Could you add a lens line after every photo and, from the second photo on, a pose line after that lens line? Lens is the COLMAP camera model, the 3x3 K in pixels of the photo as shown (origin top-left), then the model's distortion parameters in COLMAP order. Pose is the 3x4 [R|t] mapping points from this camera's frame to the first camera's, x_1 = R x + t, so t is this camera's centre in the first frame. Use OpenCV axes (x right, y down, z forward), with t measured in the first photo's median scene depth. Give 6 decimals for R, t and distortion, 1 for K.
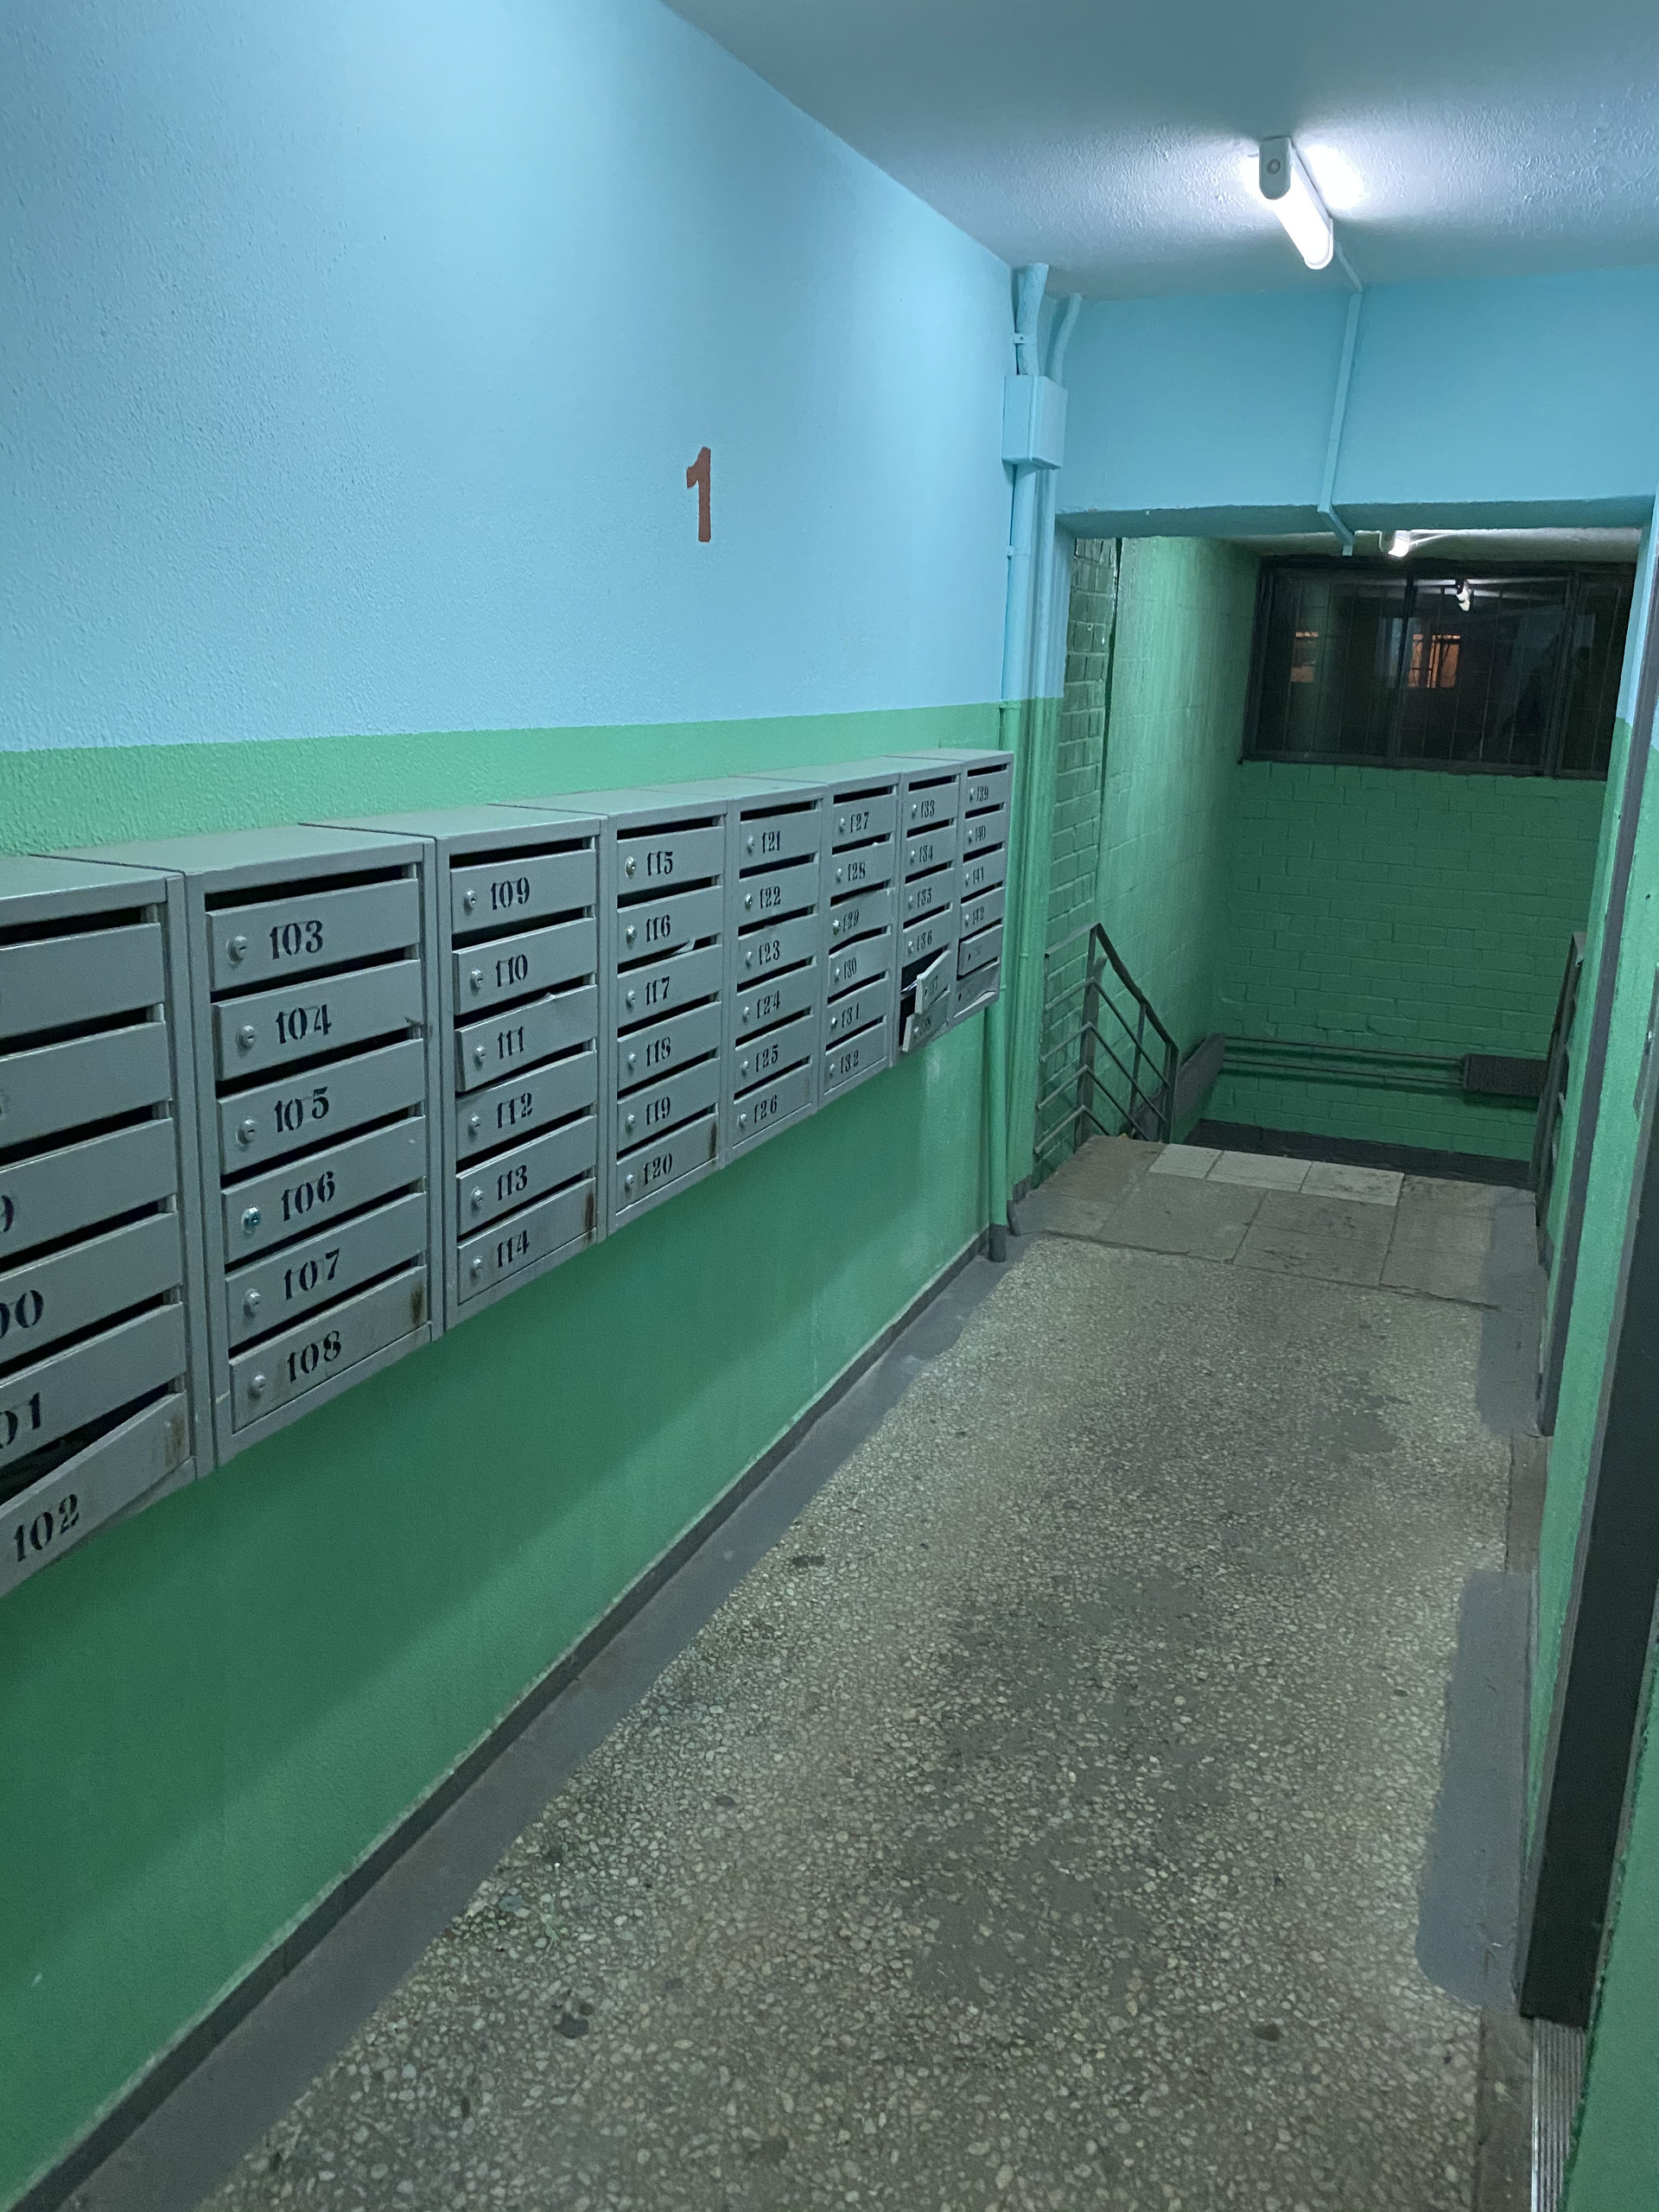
lens RADIAL K [[1699.8, 0, 809.1], [0, 1699.8, 1093.4], [0, 0, 1]] dist [0.010389, 0.009384]
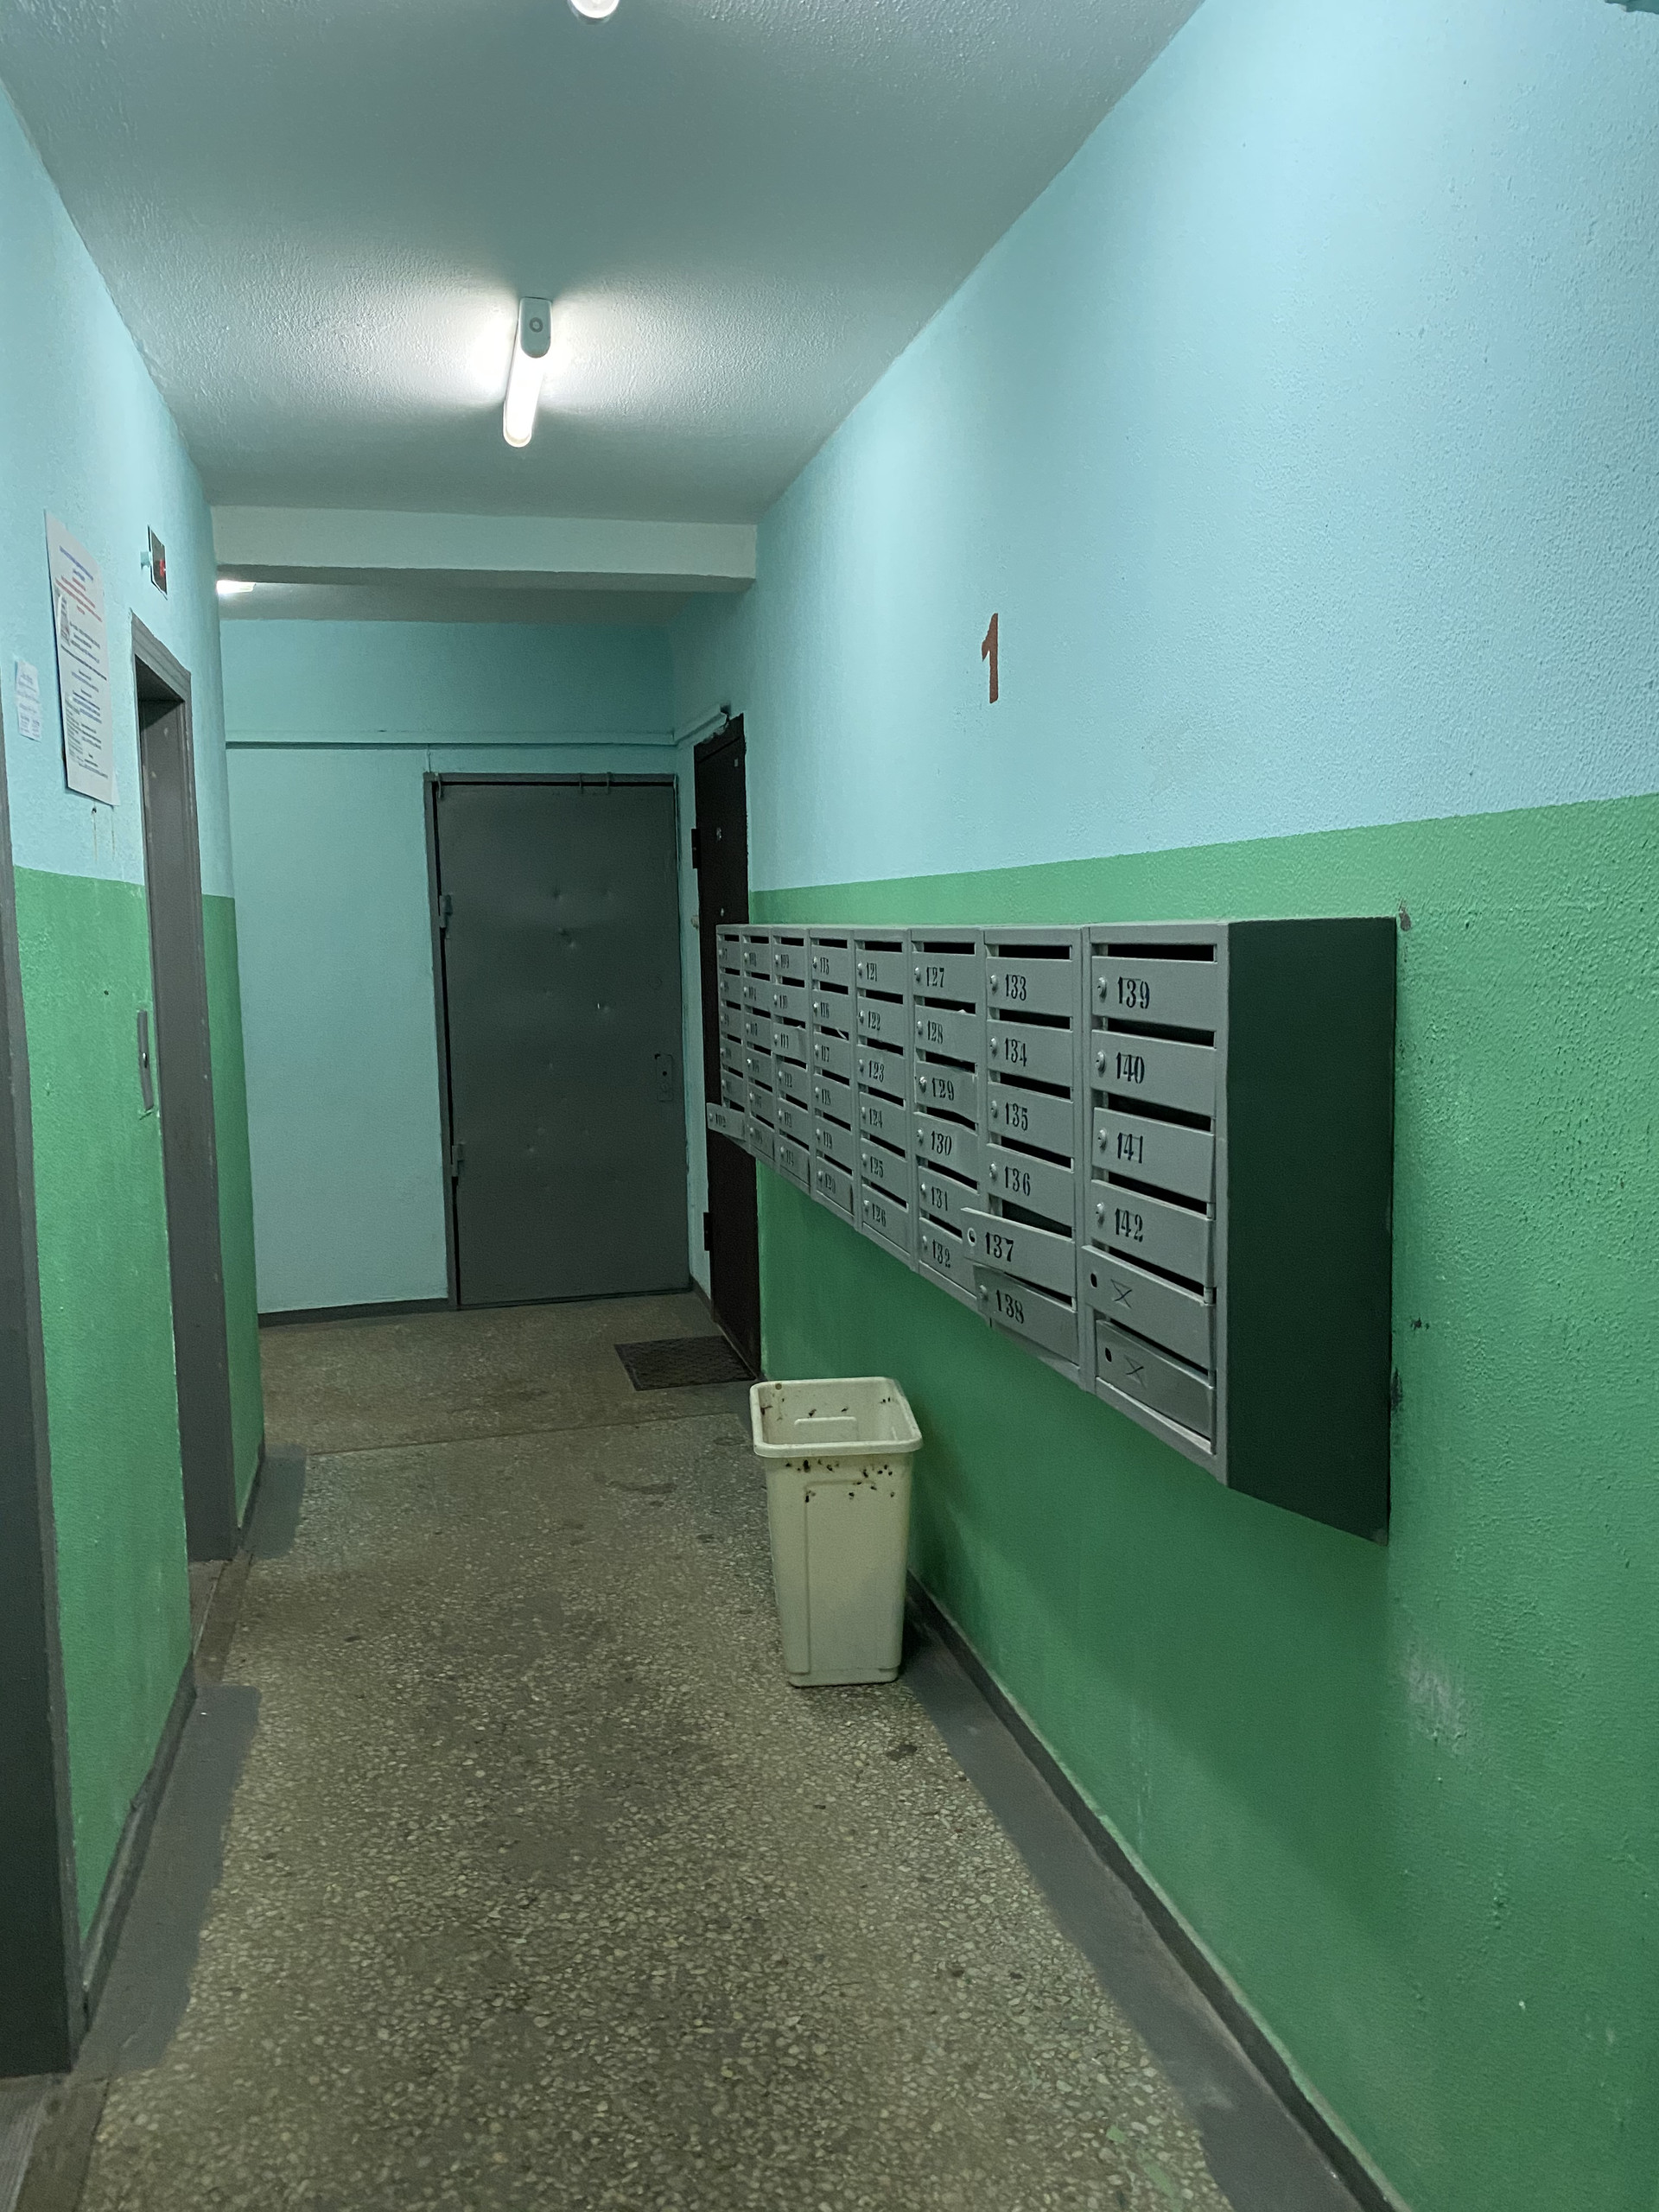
lens RADIAL K [[1699.8, 0, 814.5], [0, 1699.8, 1107.8], [0, 0, 1]] dist [0.010389, 0.009384]
pose [[-0.808823, 0.052854, -0.585672, 0.617786], [-0.156065, 0.940945, 0.300444, -0.360696], [0.566965, 0.334408, -0.752809, 1.698764]]
